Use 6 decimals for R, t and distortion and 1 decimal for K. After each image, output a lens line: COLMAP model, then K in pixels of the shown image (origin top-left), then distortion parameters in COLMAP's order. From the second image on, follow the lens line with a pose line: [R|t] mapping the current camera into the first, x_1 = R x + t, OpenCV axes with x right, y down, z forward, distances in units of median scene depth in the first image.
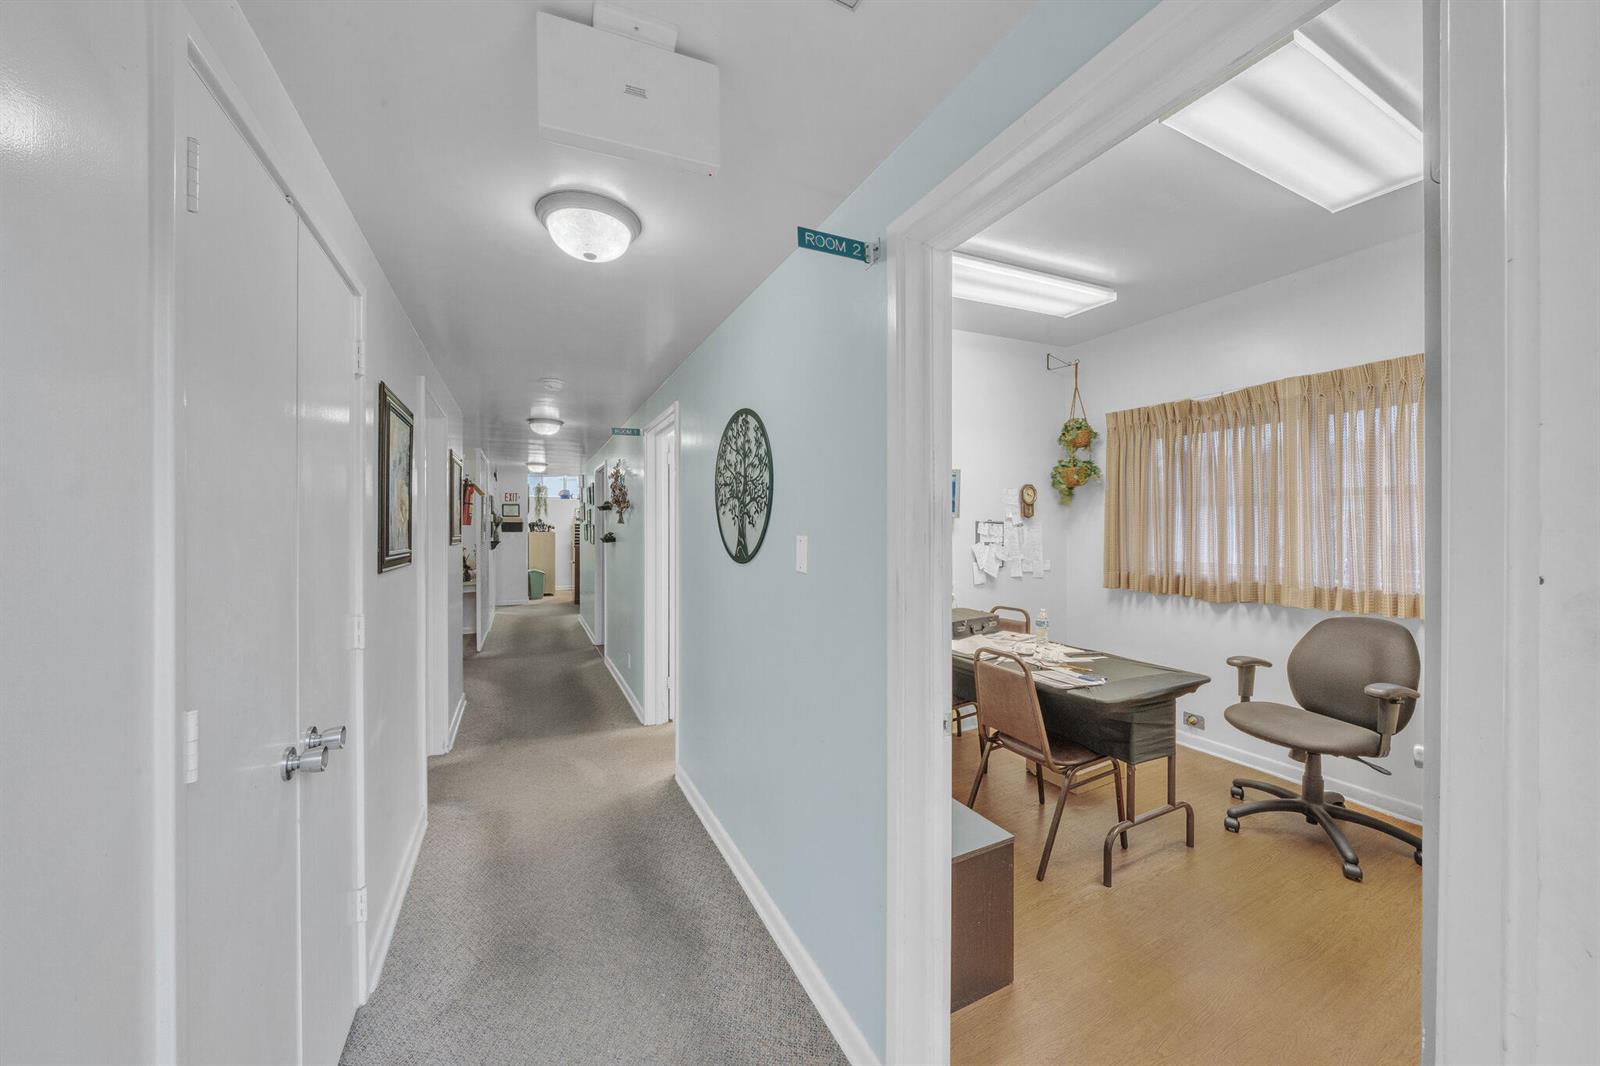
lens RADIAL K [[545.5, 0, 794.9], [0, 545.5, 526.7], [0, 0, 1]] dist [-0.005710, -0.000466]
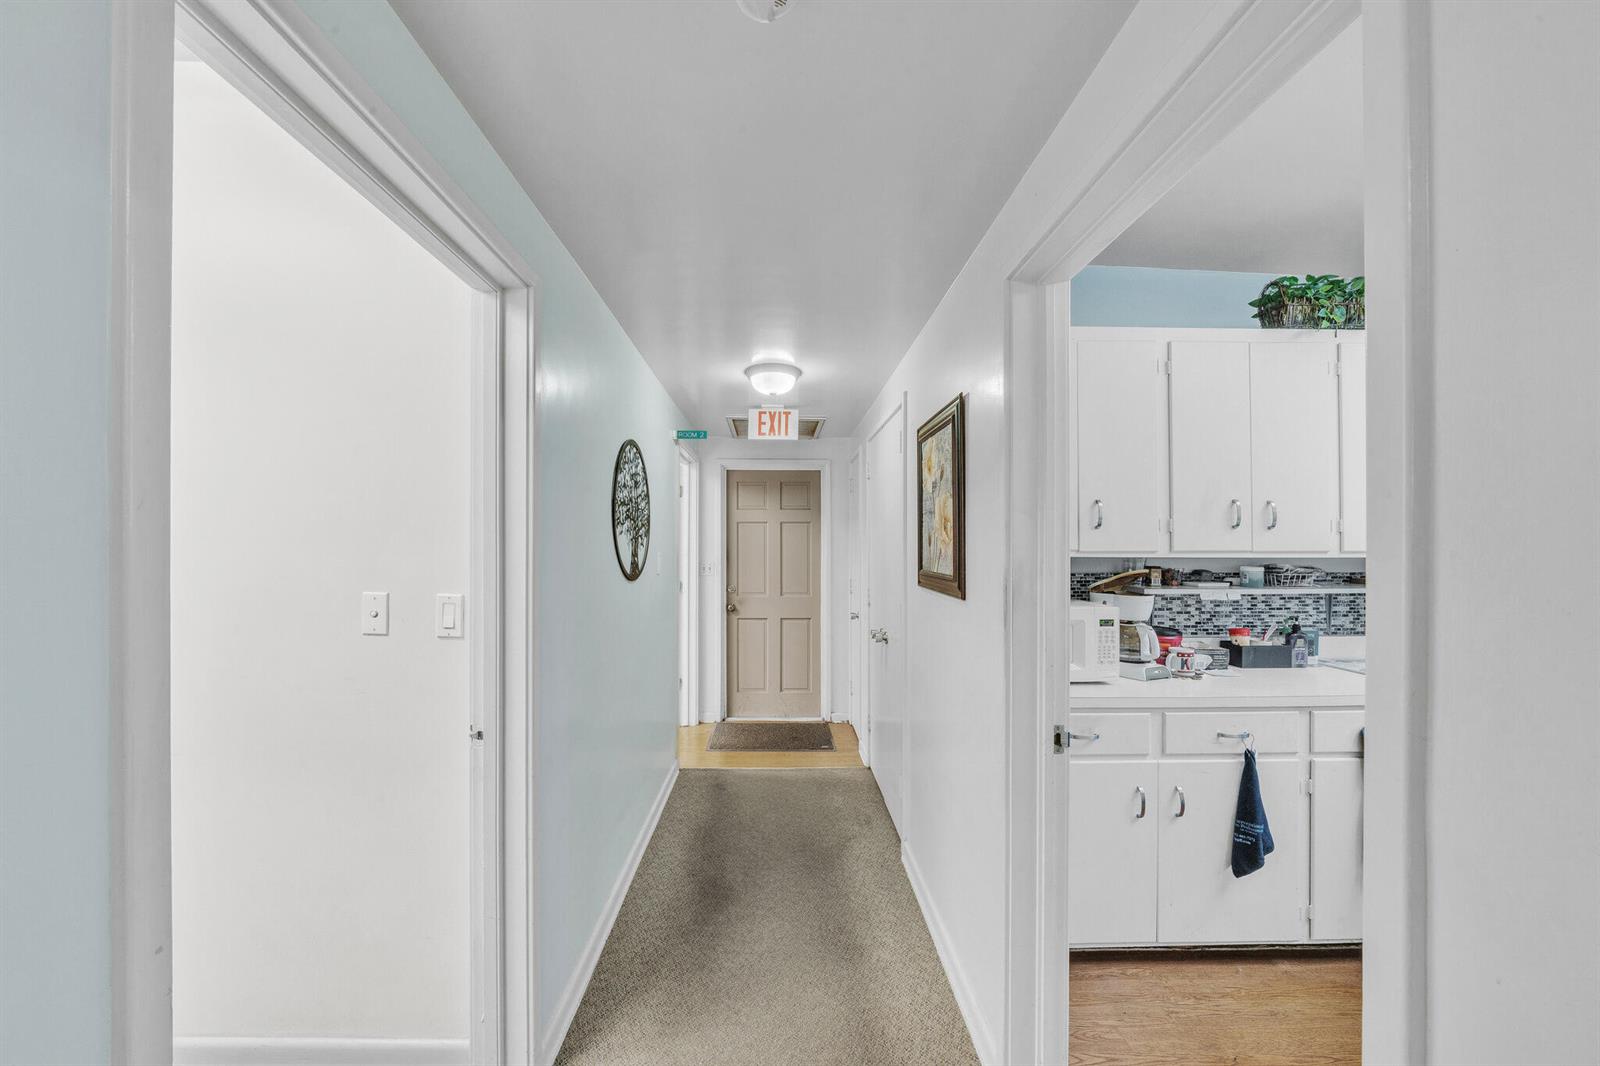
lens RADIAL K [[545.5, 0, 770.1], [0, 545.5, 545.8], [0, 0, 1]] dist [-0.005710, -0.000466]
pose [[-0.887401, -0.000635, 0.460999, -0.381408], [0.000366, 0.999998, 0.002081, -0.002230], [-0.460999, 0.002015, -0.887398, 0.829655]]
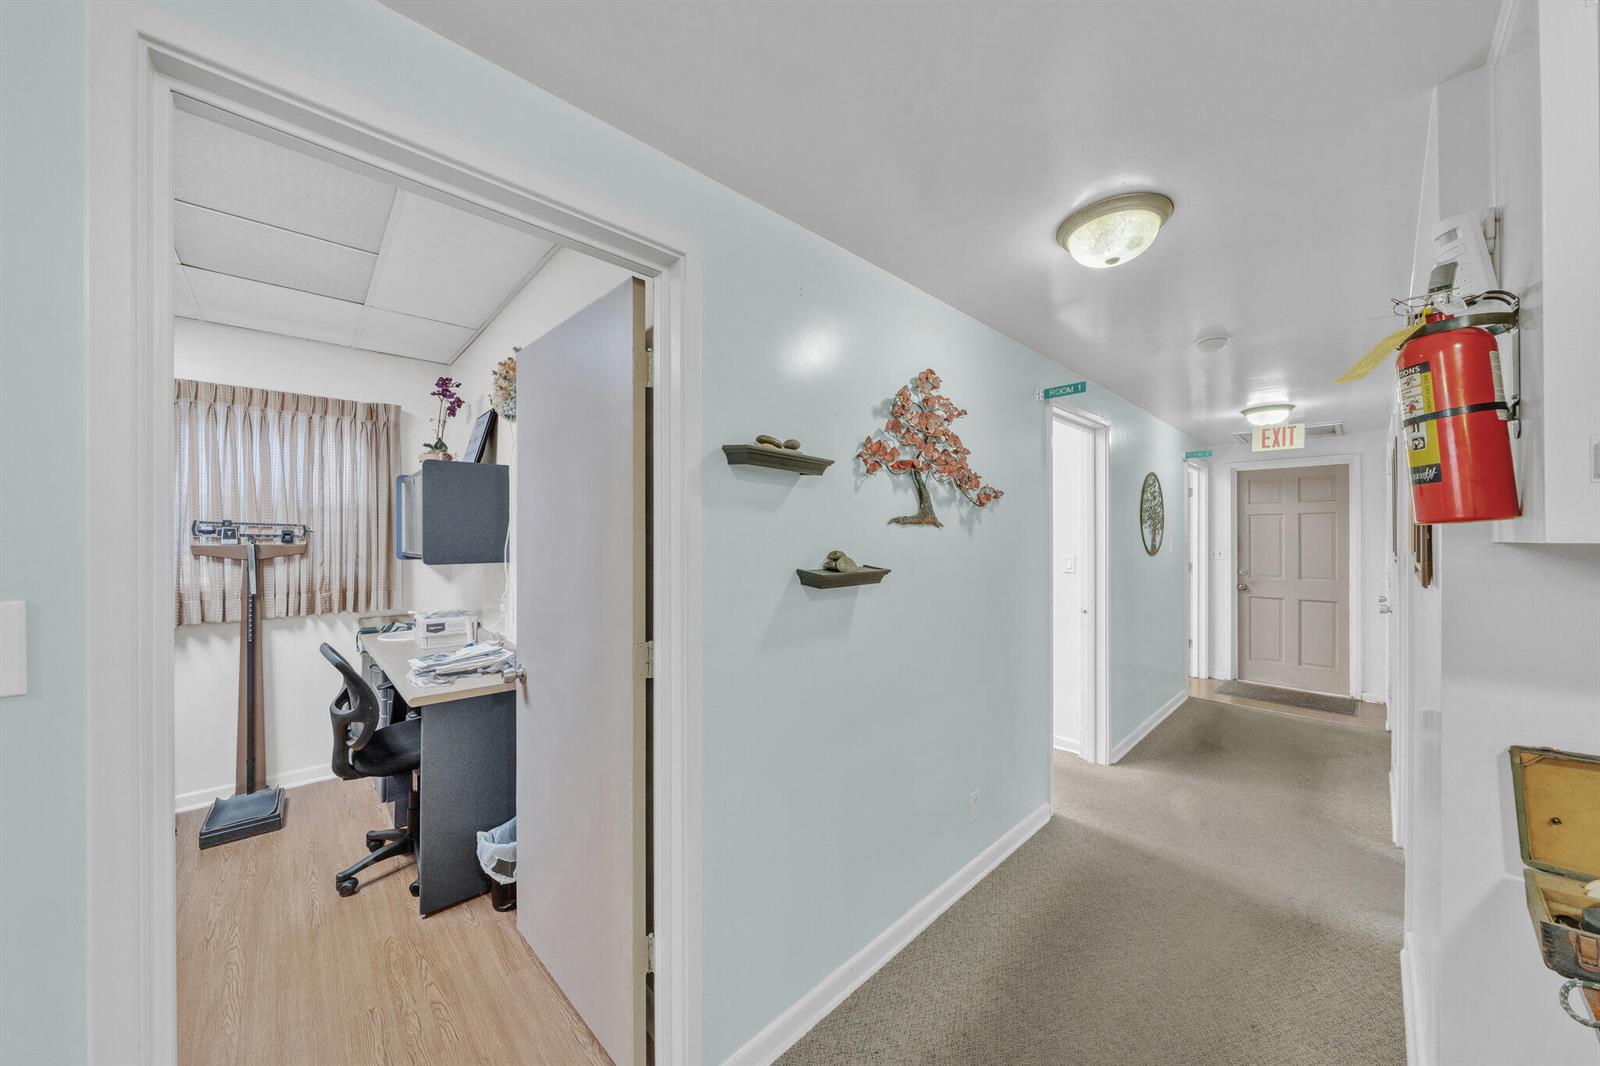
lens RADIAL K [[545.5, 0, 796.0], [0, 545.5, 537.2], [0, 0, 1]] dist [-0.005710, -0.000466]
pose [[-0.285373, 0.000957, 0.958416, -0.679514], [0.004649, 0.999989, 0.000386, -0.000343], [-0.958405, 0.004566, -0.285375, 1.201282]]
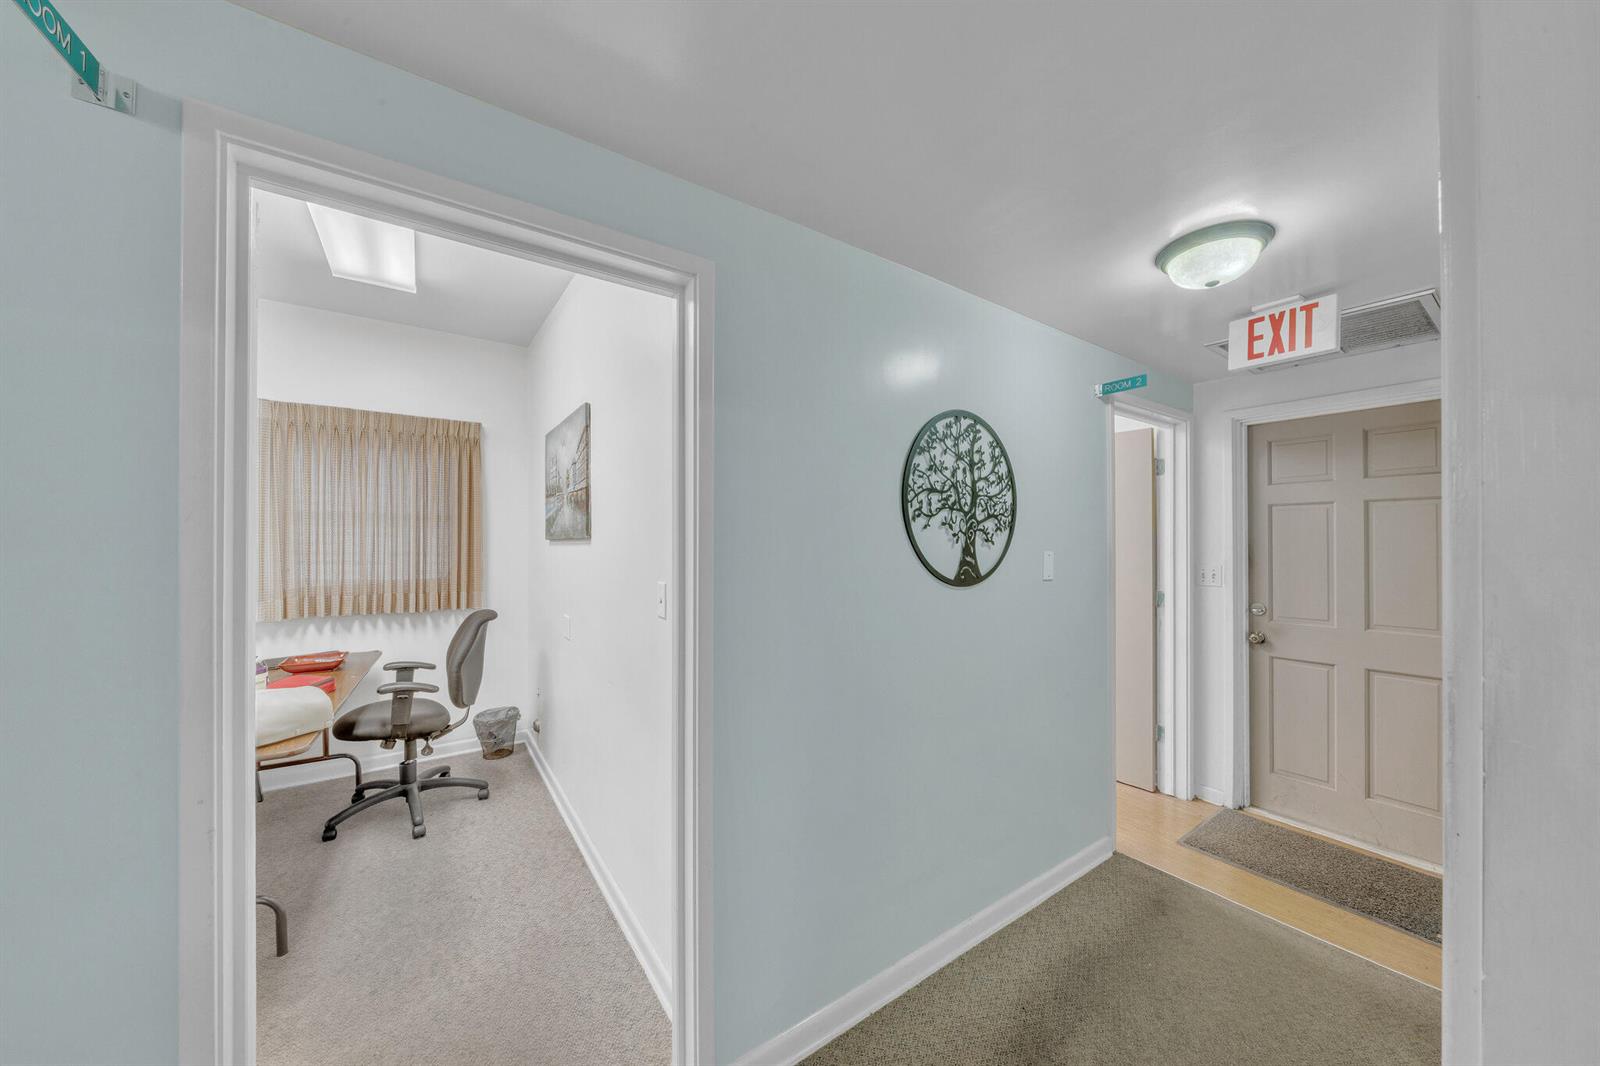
lens RADIAL K [[545.5, 0, 795.4], [0, 545.5, 540.2], [0, 0, 1]] dist [-0.005710, -0.000466]
pose [[-0.131711, 0.005372, 0.991274, -0.417355], [0.004829, 0.999977, -0.004777, -0.001871], [-0.991276, 0.004157, -0.131734, 0.621354]]
